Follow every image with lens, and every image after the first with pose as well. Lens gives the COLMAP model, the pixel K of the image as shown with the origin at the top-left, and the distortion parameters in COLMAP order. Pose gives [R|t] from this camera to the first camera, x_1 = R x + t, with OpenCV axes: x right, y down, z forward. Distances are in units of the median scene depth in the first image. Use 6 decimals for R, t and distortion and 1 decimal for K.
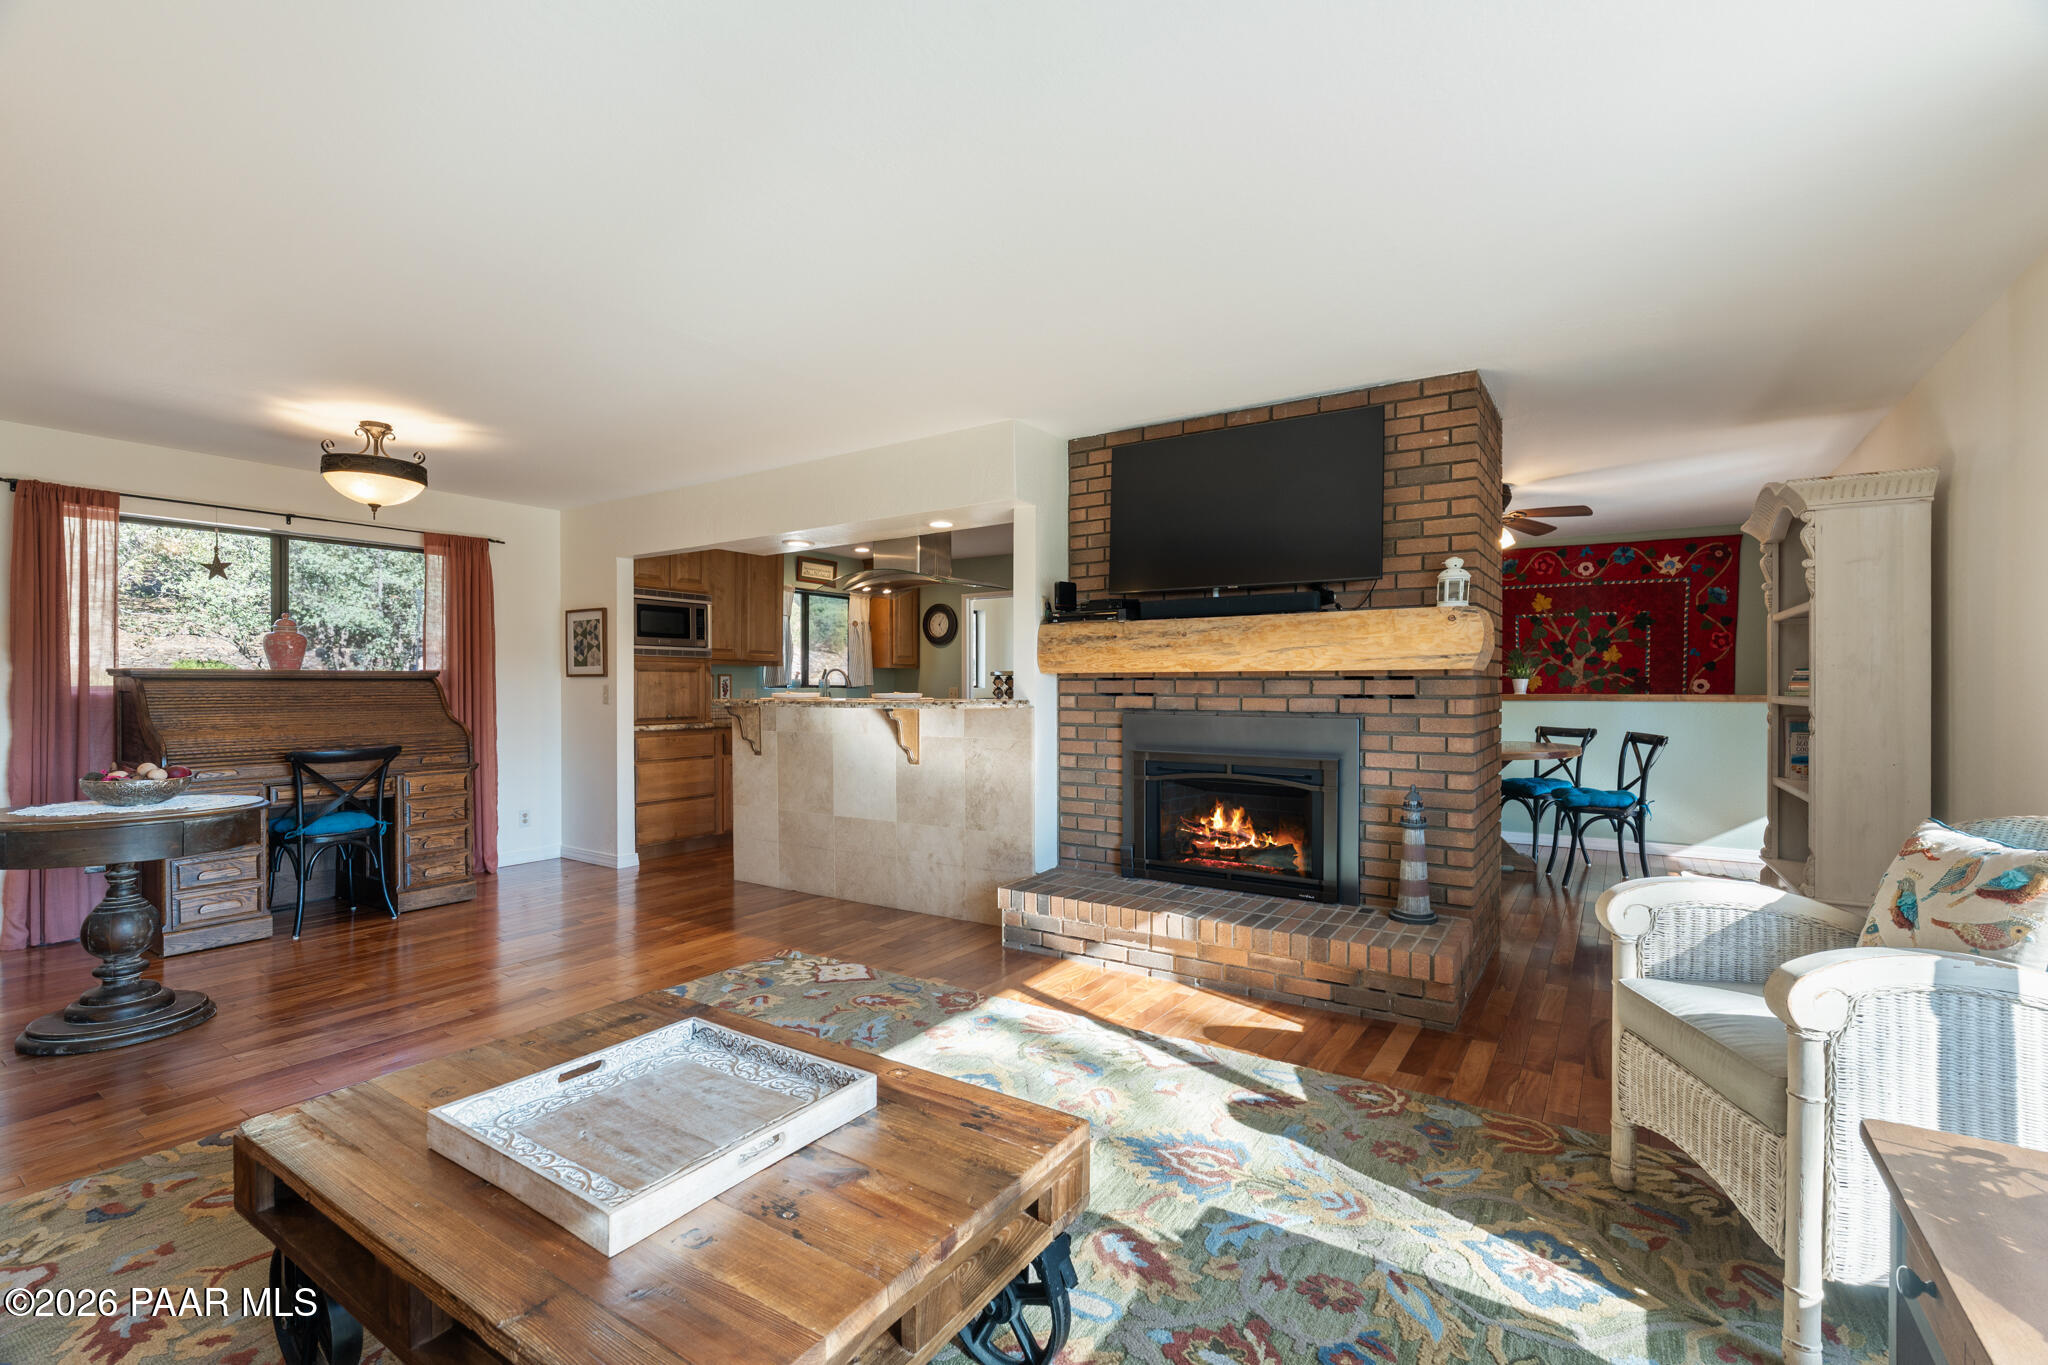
lens RADIAL K [[907.9, 0, 1042.8], [0, 907.9, 699.7], [0, 0, 1]] dist [-0.008383, 0.001934]
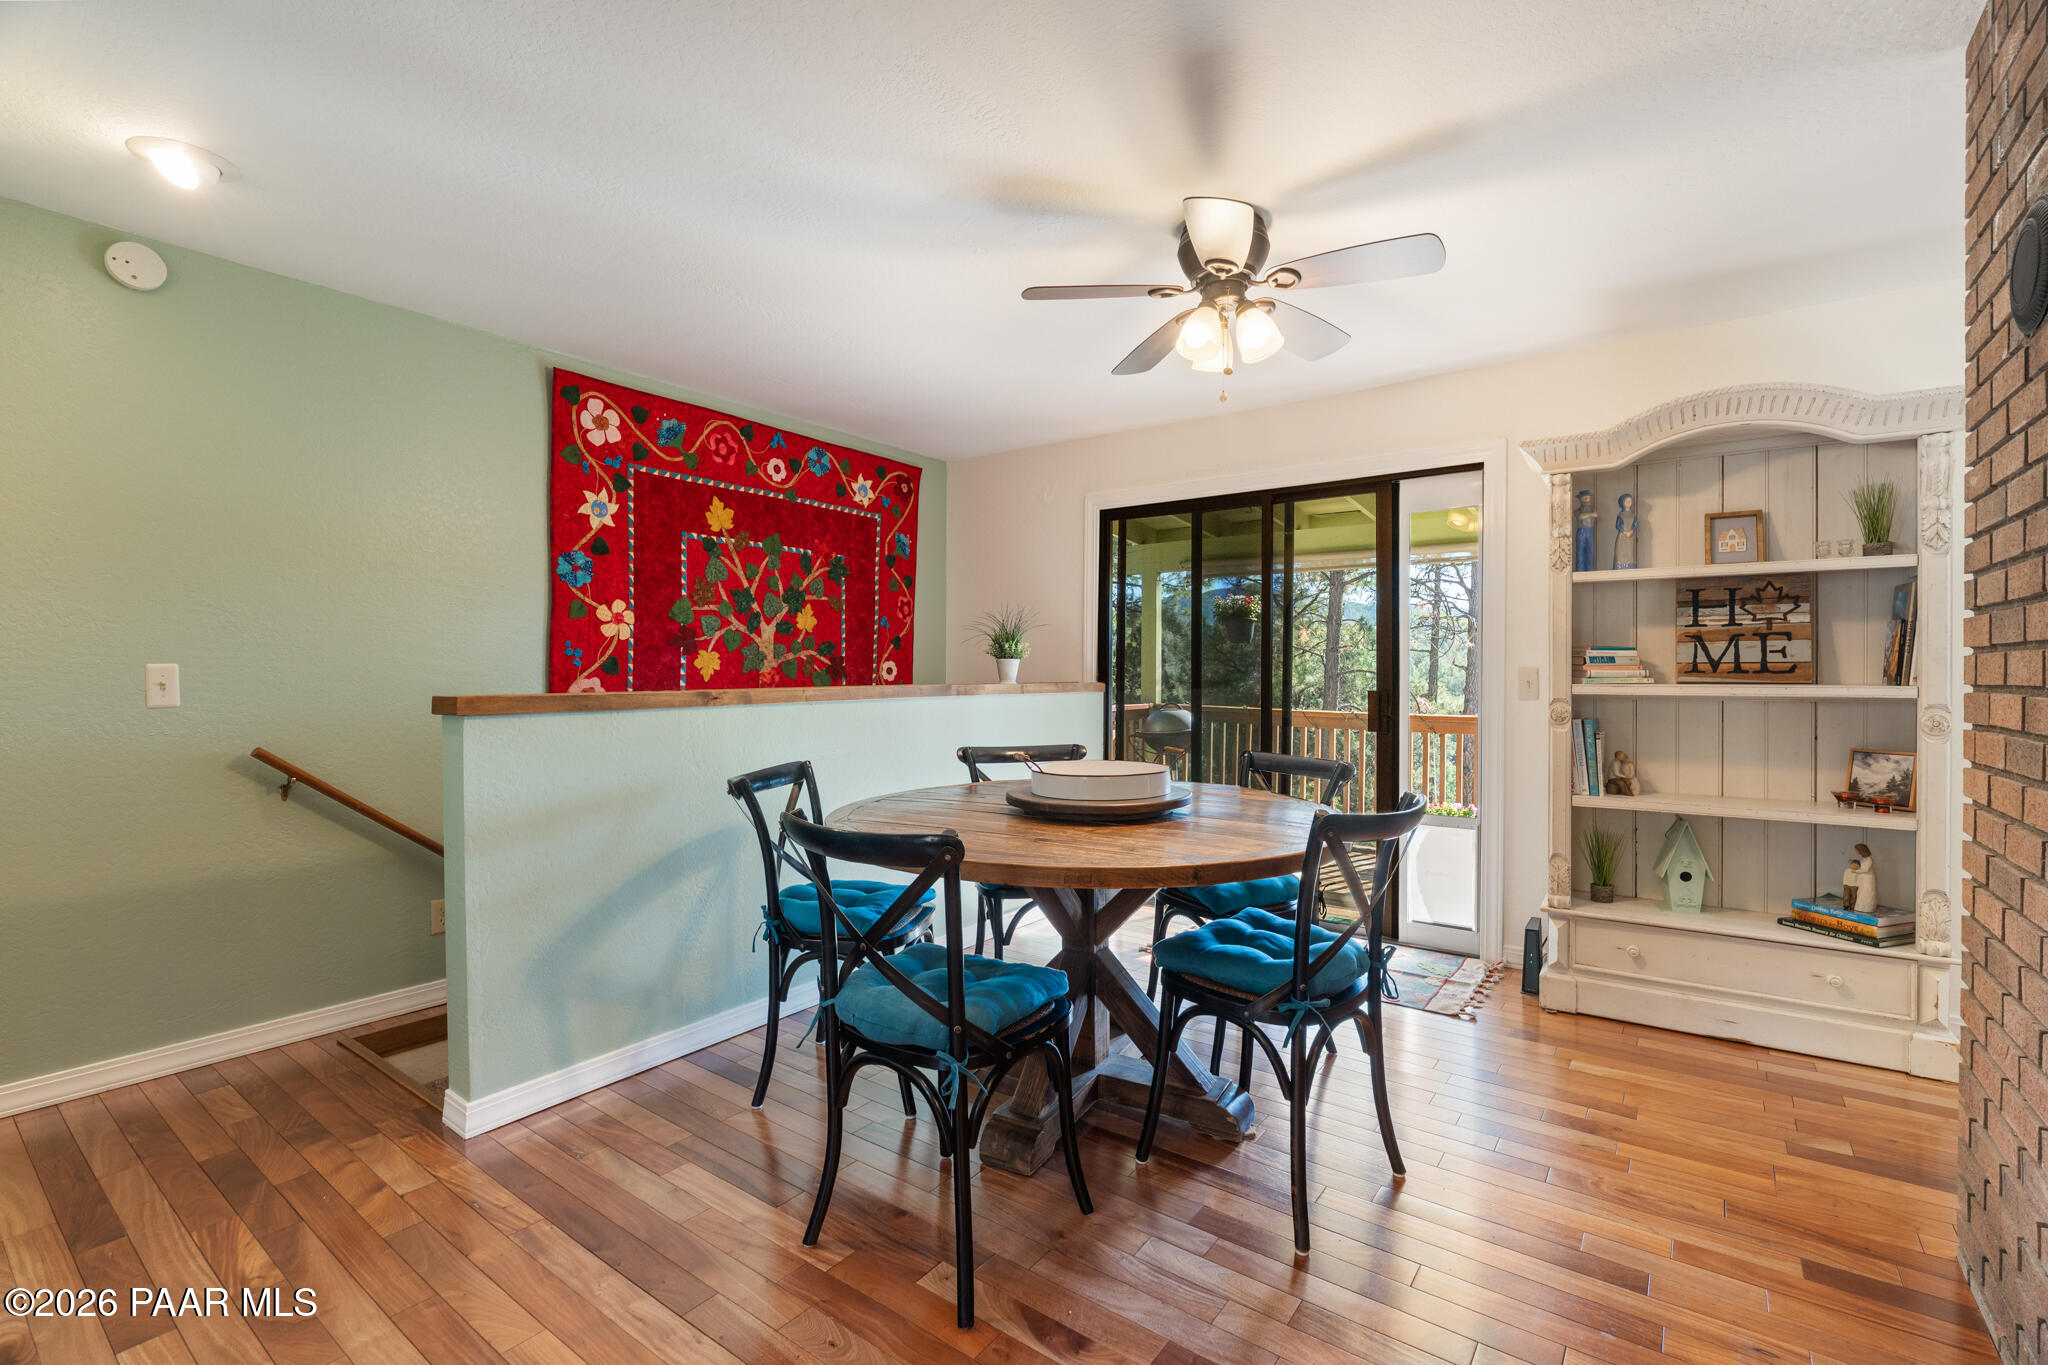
lens RADIAL K [[907.9, 0, 1009.5], [0, 907.9, 677.1], [0, 0, 1]] dist [-0.008383, 0.001934]
pose [[0.073000, -0.004784, 0.997320, 0.039180], [0.013325, 0.999904, 0.003821, -0.016406], [-0.997243, 0.013010, 0.073057, 1.197406]]
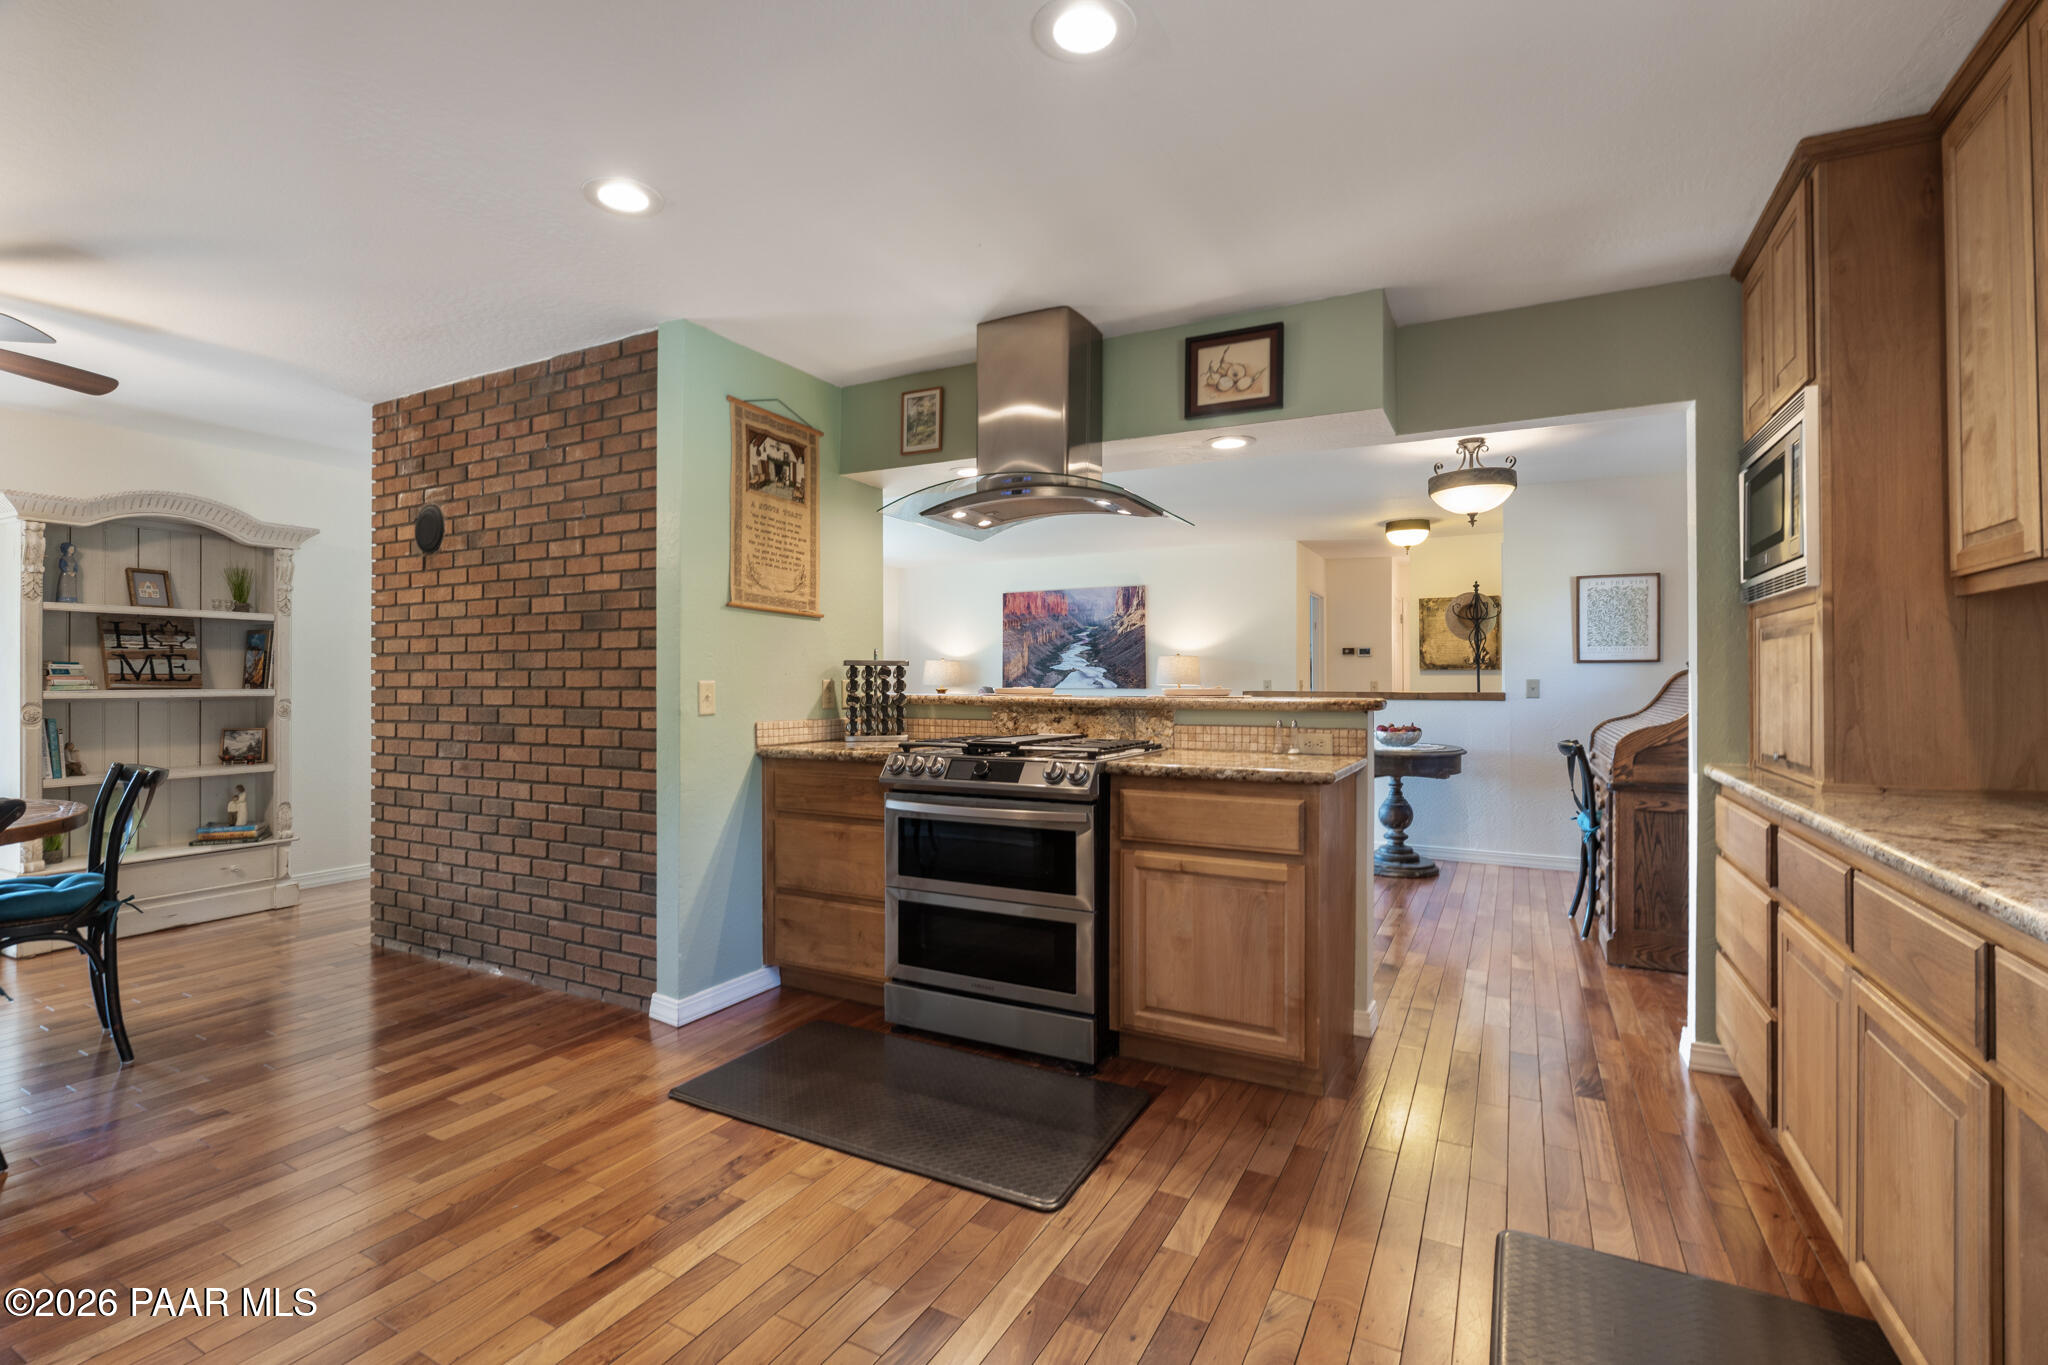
lens RADIAL K [[907.9, 0, 1024.7], [0, 907.9, 680.1], [0, 0, 1]] dist [-0.008383, 0.001934]
pose [[-0.996280, 0.001908, -0.086154, -0.090477], [0.000702, 0.999901, 0.014031, -0.023852], [0.086172, 0.013918, -0.996183, 1.712484]]
